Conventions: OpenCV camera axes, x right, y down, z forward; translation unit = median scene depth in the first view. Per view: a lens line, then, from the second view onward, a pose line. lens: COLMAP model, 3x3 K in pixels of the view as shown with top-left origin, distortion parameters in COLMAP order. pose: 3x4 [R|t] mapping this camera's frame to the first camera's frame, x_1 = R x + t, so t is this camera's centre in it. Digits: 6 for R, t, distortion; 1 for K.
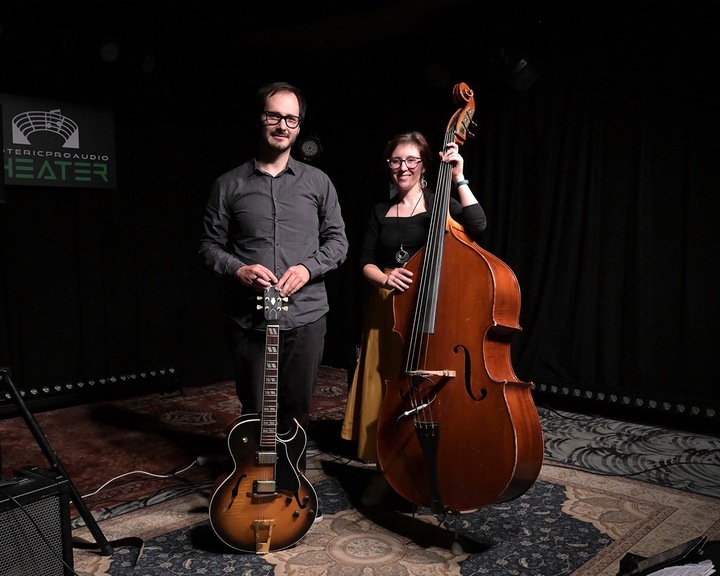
lens RADIAL K [[655.0, 0, 338.1], [0, 655.0, 290.8], [0, 0, 1]] dist [-0.015004, -0.022053]
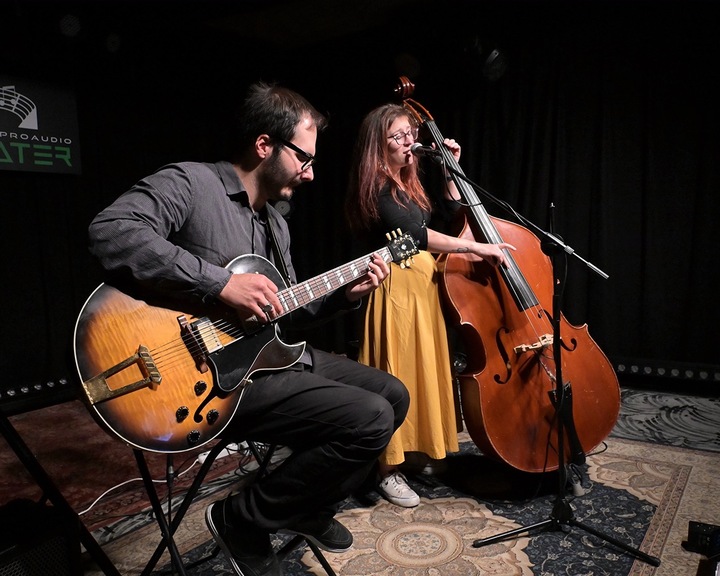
lens RADIAL K [[564.5, 0, 379.4], [0, 564.5, 289.3], [0, 0, 1]] dist [-0.015836, -0.009383]
pose [[0.980956, -0.035301, 0.190996, -0.098660], [0.032860, 0.999333, 0.015933, 0.013270], [-0.191431, -0.009353, 0.981461, 0.154242]]
